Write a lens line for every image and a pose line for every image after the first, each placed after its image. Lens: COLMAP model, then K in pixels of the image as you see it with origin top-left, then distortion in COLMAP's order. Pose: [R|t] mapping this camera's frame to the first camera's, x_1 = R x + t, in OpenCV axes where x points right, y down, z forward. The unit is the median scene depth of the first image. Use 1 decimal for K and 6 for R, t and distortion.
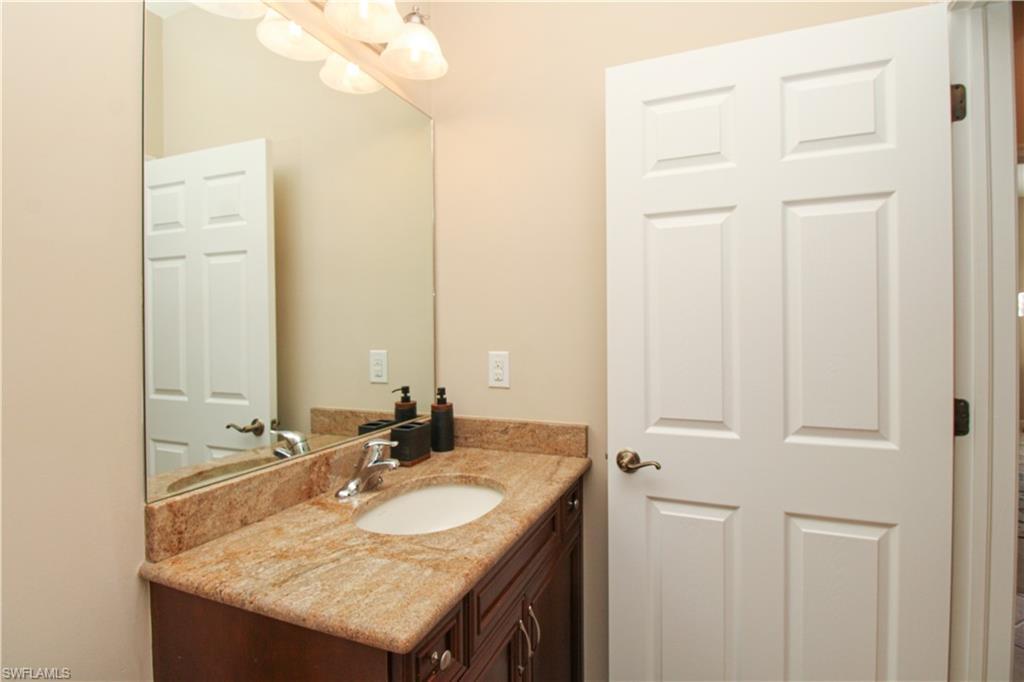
lens RADIAL K [[495.2, 0, 516.1], [0, 495.2, 313.7], [0, 0, 1]] dist [-0.002946, -0.001186]
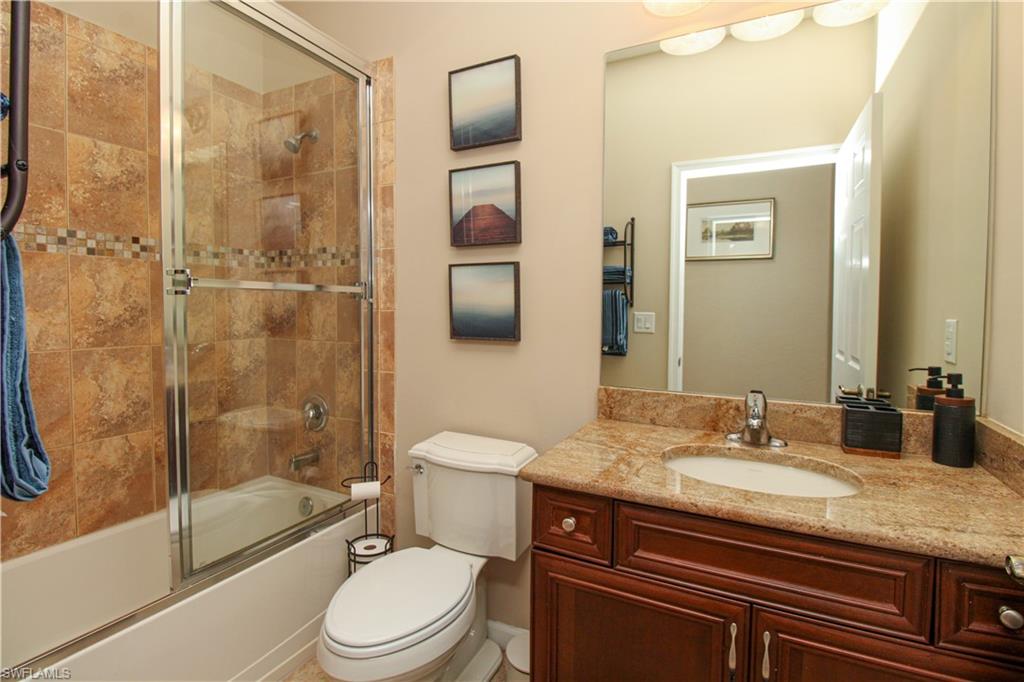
lens RADIAL K [[480.1, 0, 510.0], [0, 480.1, 330.1], [0, 0, 1]] dist [0.001562, -0.013831]
pose [[-0.086251, 0.063104, -0.994273, 0.847884], [0.016225, 0.997949, 0.061930, 0.065462], [0.996141, -0.010791, -0.087098, 0.712337]]
